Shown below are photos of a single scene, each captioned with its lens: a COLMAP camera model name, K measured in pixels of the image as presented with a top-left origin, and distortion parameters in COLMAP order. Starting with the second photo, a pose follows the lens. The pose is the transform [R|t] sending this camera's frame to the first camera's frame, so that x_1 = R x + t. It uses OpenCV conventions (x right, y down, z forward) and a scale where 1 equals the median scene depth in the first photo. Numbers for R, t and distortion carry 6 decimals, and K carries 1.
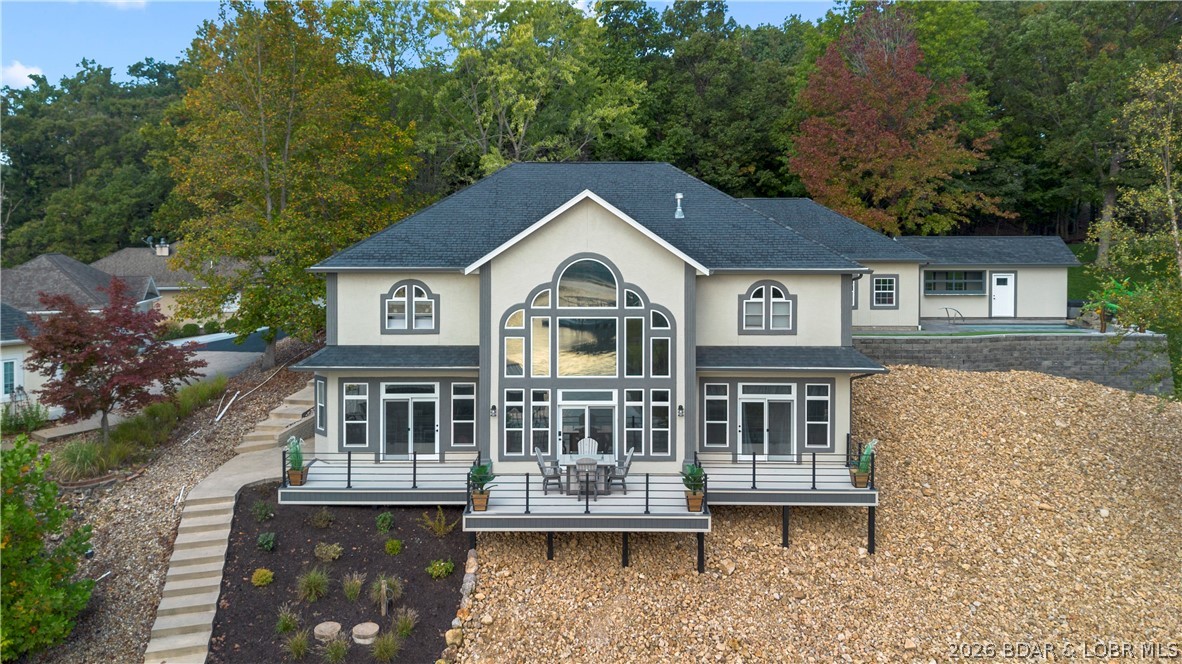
lens RADIAL K [[838.5, 0, 590.5], [0, 838.5, 266.4], [0, 0, 1]] dist [0.043183, -0.016409]
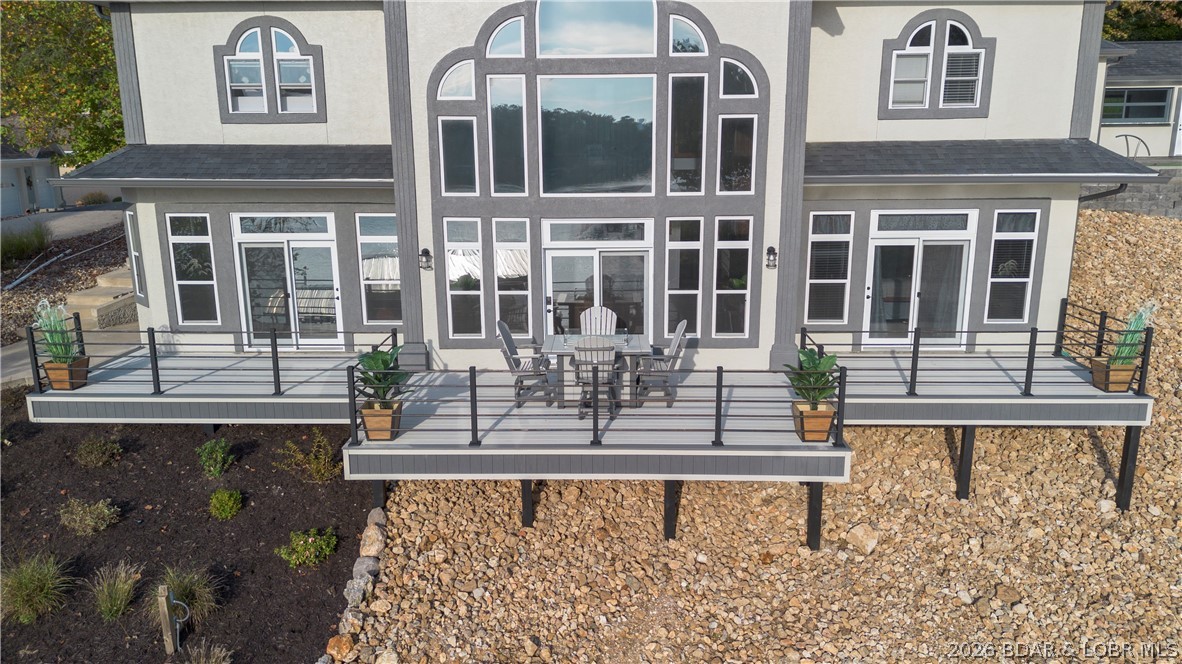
lens RADIAL K [[838.5, 0, 587.8], [0, 838.5, 338.2], [0, 0, 1]] dist [0.043183, -0.016409]
pose [[0.999633, -0.002805, -0.026959, 0.004258], [0.008046, 0.980502, 0.196344, 0.118541], [0.025882, -0.196489, 0.980164, 0.465431]]
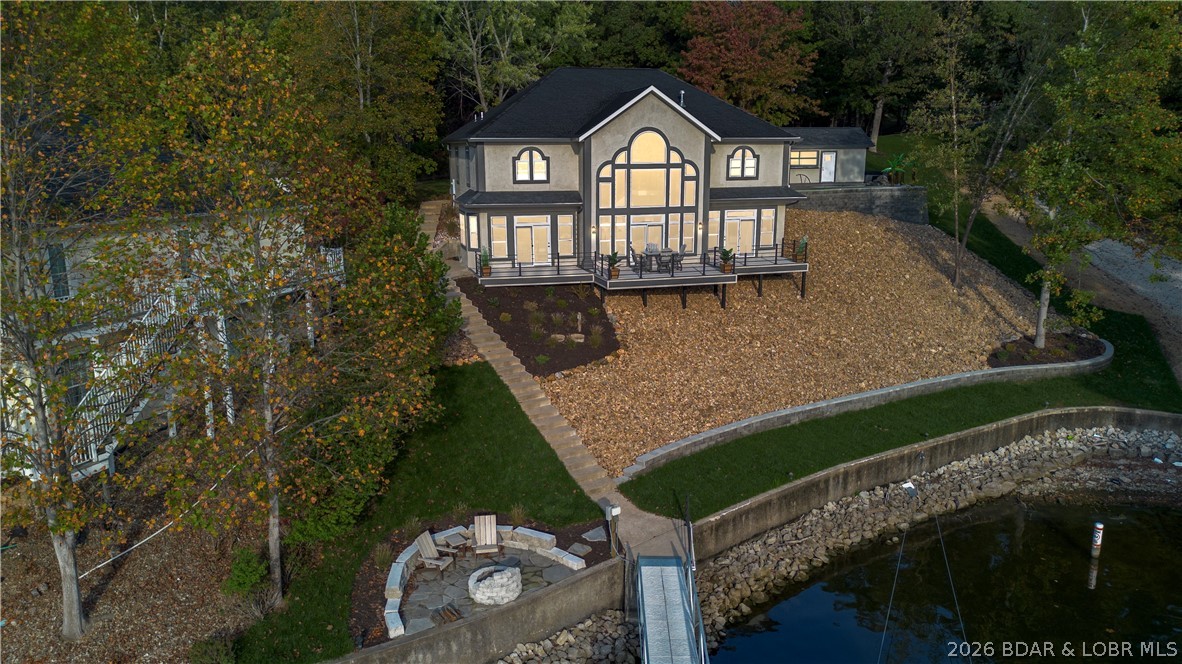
lens RADIAL K [[774.5, 0, 588.9], [0, 774.5, 335.5], [0, 0, 1]] dist [0.003924, -0.000978]
pose [[0.966816, -0.068062, 0.246240, -0.508293], [0.016770, 0.978687, 0.204670, 0.068300], [-0.254922, -0.193749, 0.947352, -0.452464]]
